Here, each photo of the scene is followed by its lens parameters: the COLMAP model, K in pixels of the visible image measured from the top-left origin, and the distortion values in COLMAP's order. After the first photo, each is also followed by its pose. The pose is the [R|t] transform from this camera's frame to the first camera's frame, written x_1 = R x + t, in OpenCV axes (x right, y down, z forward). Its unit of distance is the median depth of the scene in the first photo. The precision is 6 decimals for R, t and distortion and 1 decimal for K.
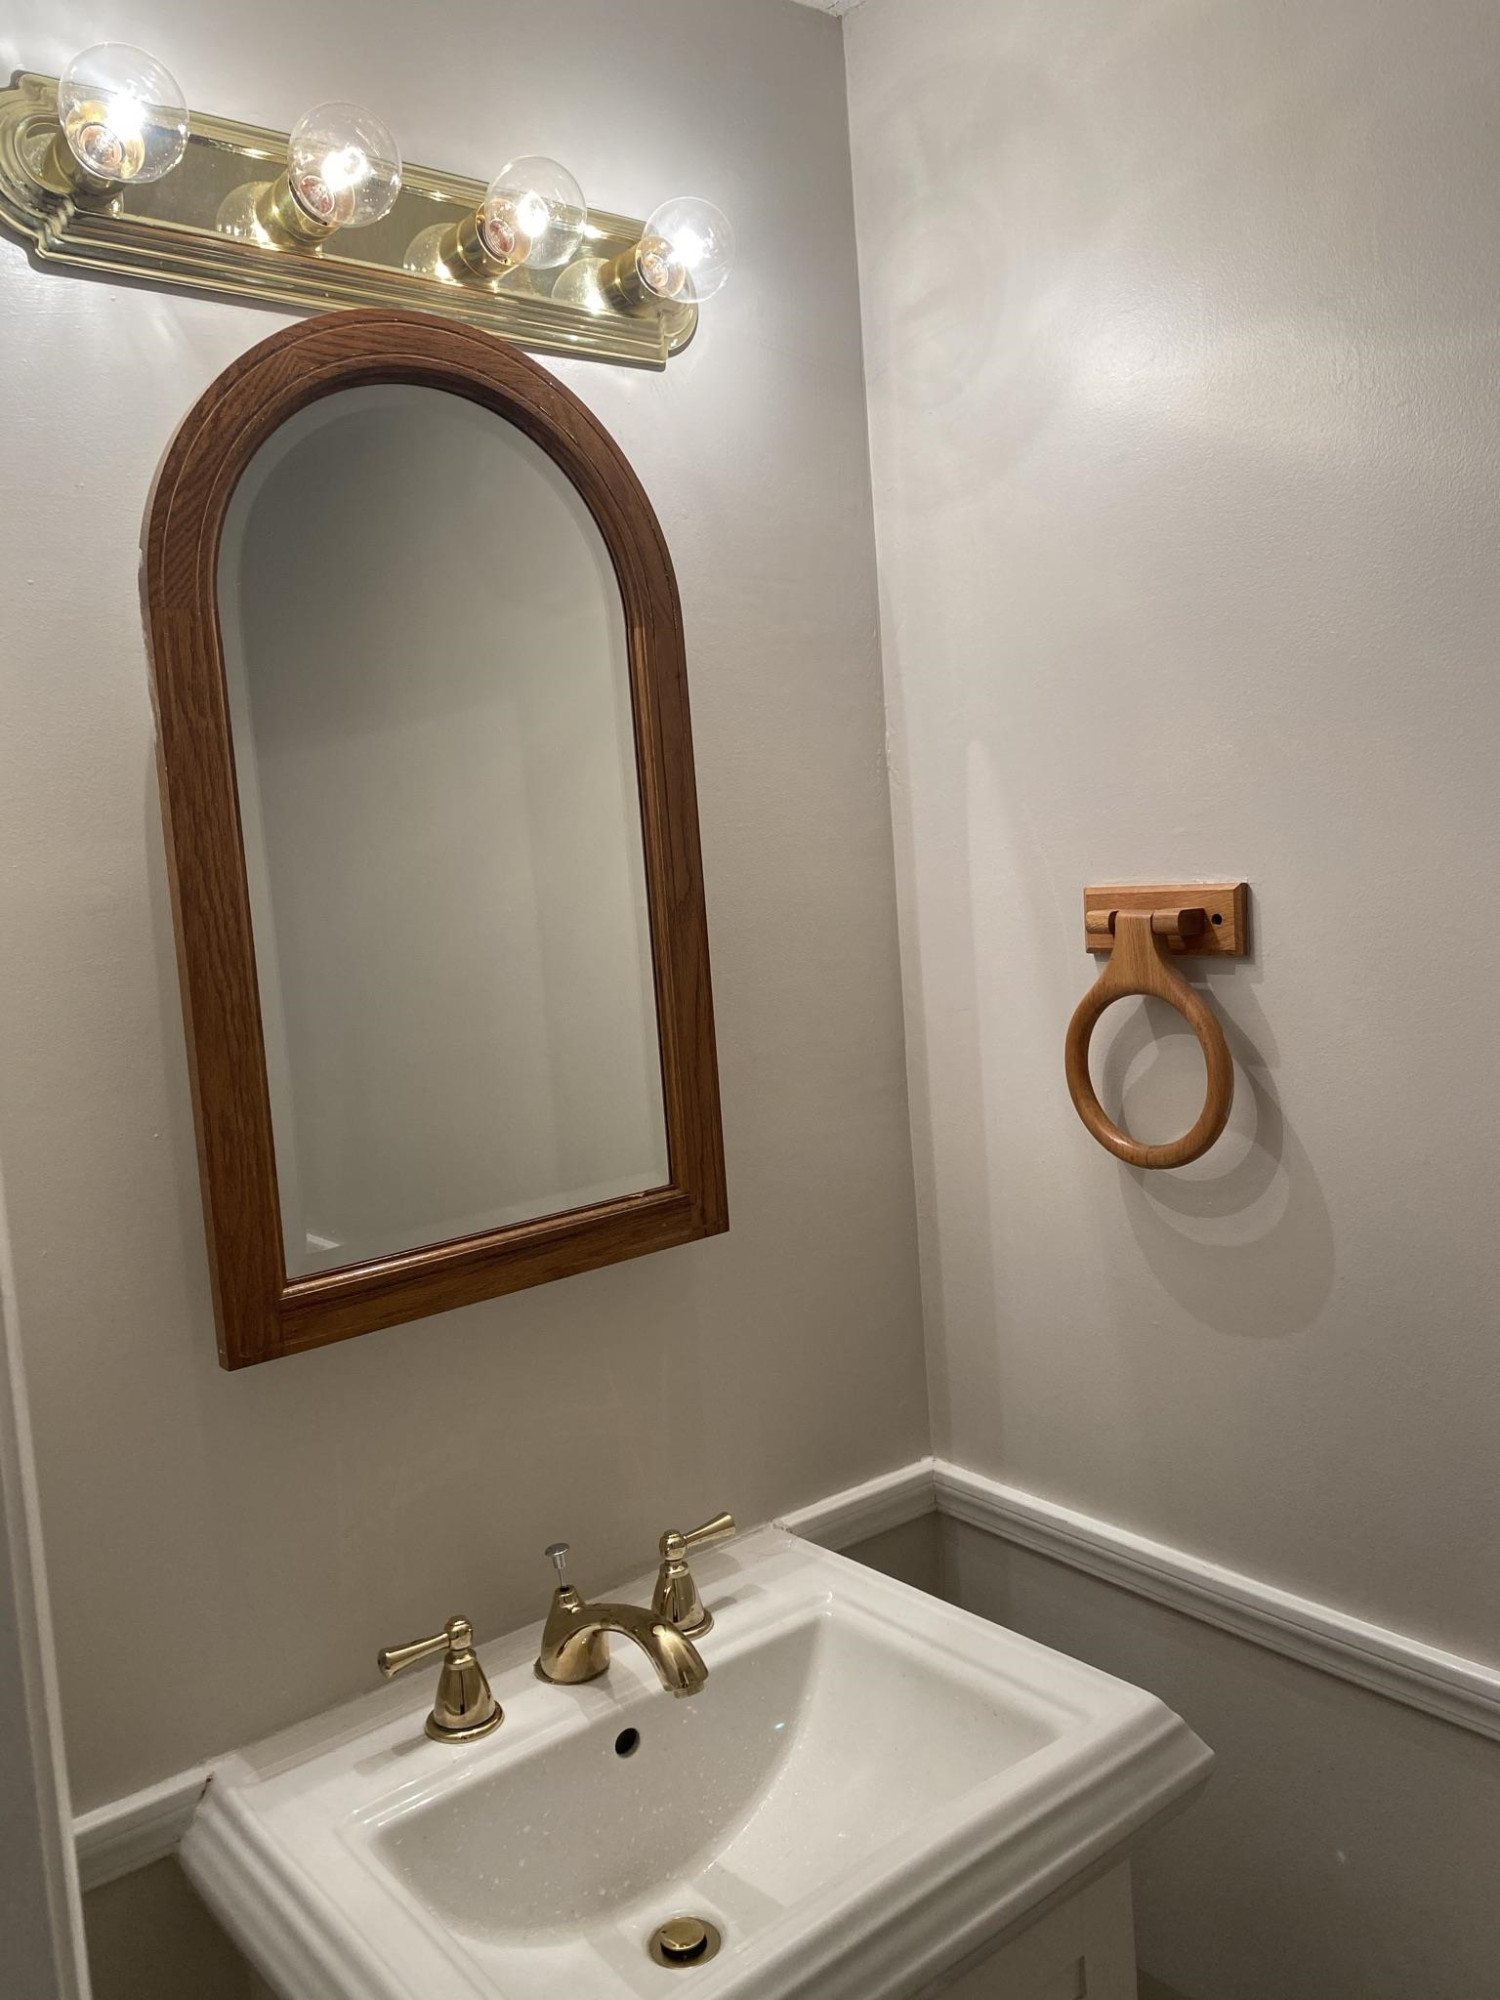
lens RADIAL K [[1543.0, 0, 742.0], [0, 1543.0, 1009.6], [0, 0, 1]] dist [0.025218, -0.024700]
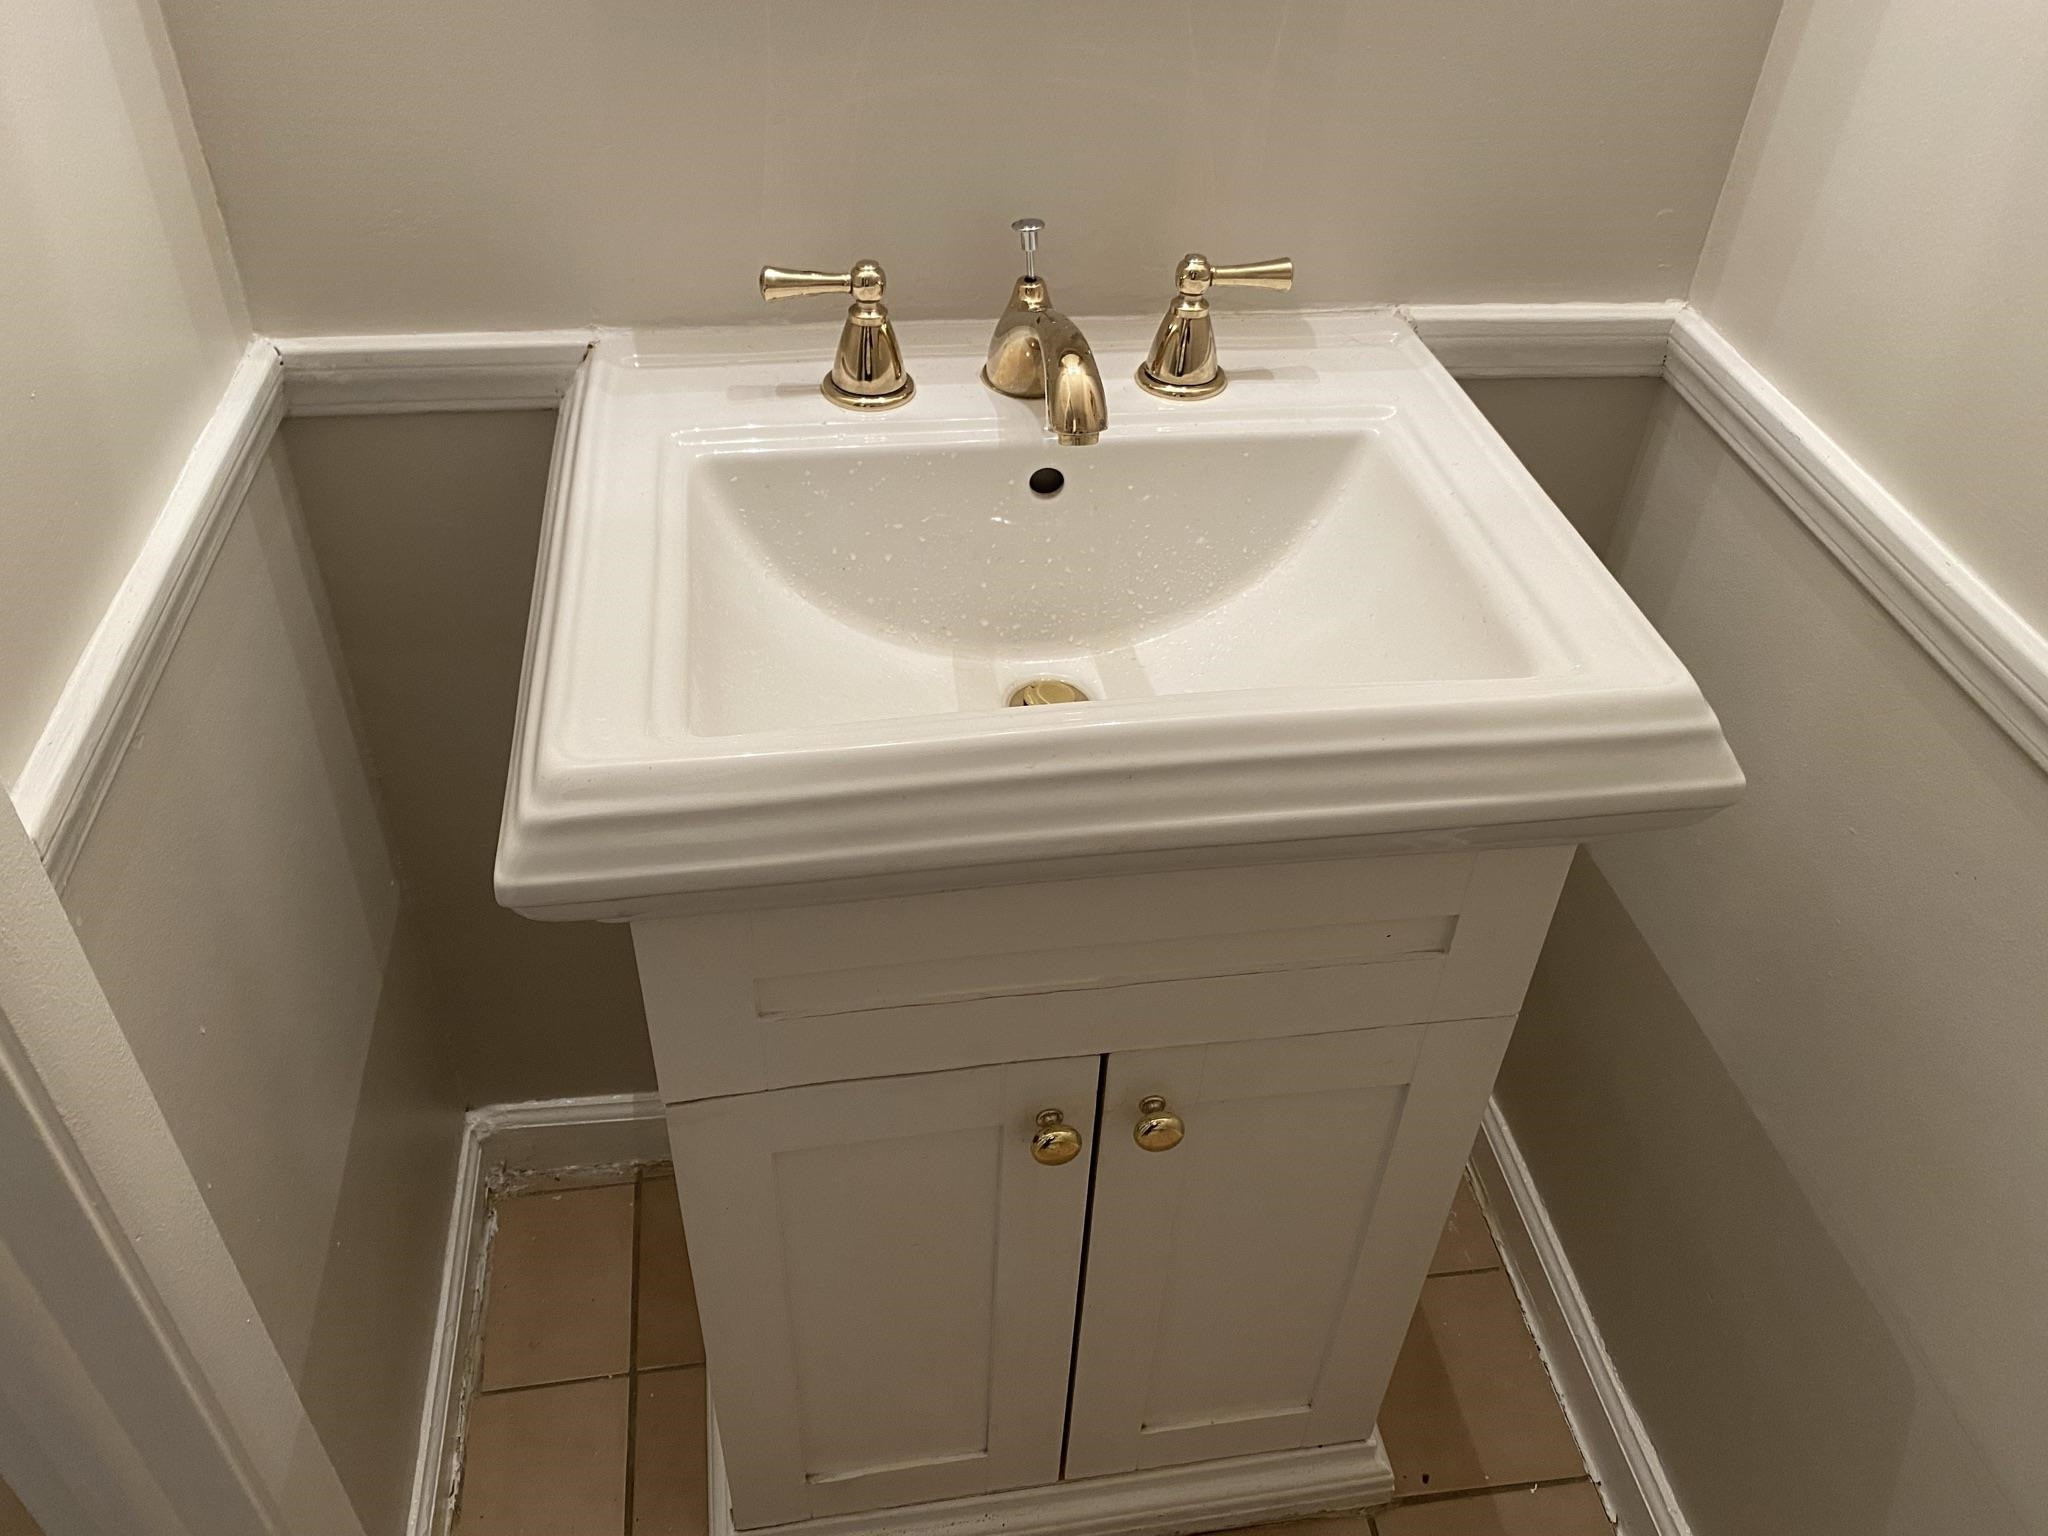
lens RADIAL K [[1580.0, 0, 1028.5], [0, 1580.0, 778.6], [0, 0, 1]] dist [0.025218, -0.024700]
pose [[0.863481, 0.404309, -0.301554, 0.223432], [-0.154656, 0.781305, 0.604685, 0.092977], [0.480085, -0.475497, 0.737171, 0.303012]]
